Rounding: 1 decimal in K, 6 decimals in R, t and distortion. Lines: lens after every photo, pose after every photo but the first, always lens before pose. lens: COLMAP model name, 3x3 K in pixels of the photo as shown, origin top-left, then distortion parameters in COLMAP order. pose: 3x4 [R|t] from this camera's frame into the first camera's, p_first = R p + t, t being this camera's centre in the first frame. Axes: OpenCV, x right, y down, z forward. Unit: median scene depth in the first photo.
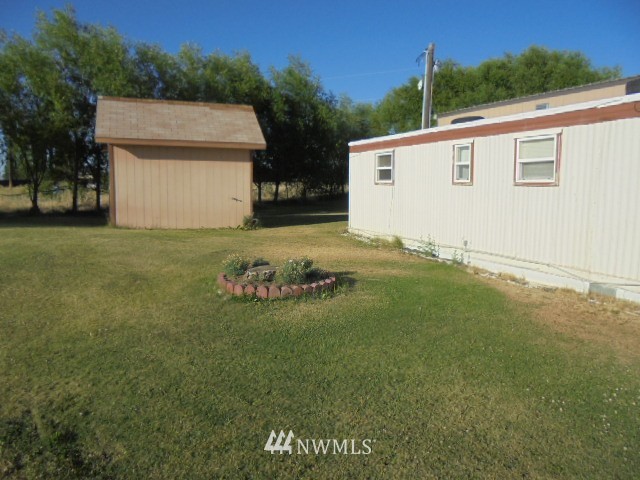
lens RADIAL K [[481.6, 0, 320.0], [0, 481.6, 240.0], [0, 0, 1]] dist [-0.129499, 0.112860]
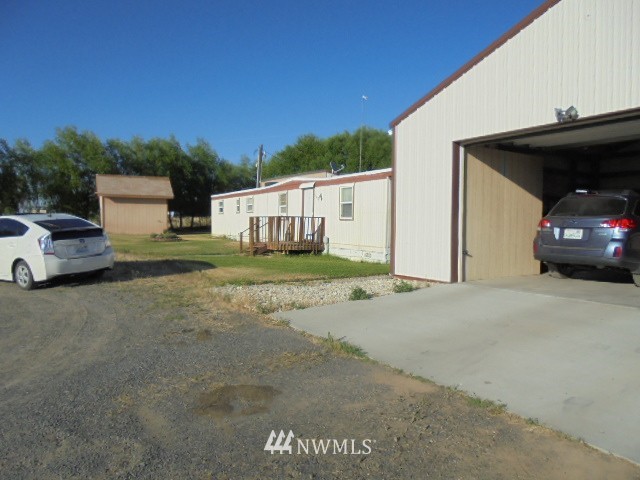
lens RADIAL K [[481.6, 0, 320.0], [0, 481.6, 240.0], [0, 0, 1]] dist [-0.129499, 0.112860]
pose [[0.992845, -0.008264, 0.119123, 0.273025], [0.017152, 0.997127, -0.073784, 0.162019], [-0.118171, 0.075300, 0.990134, -1.154190]]
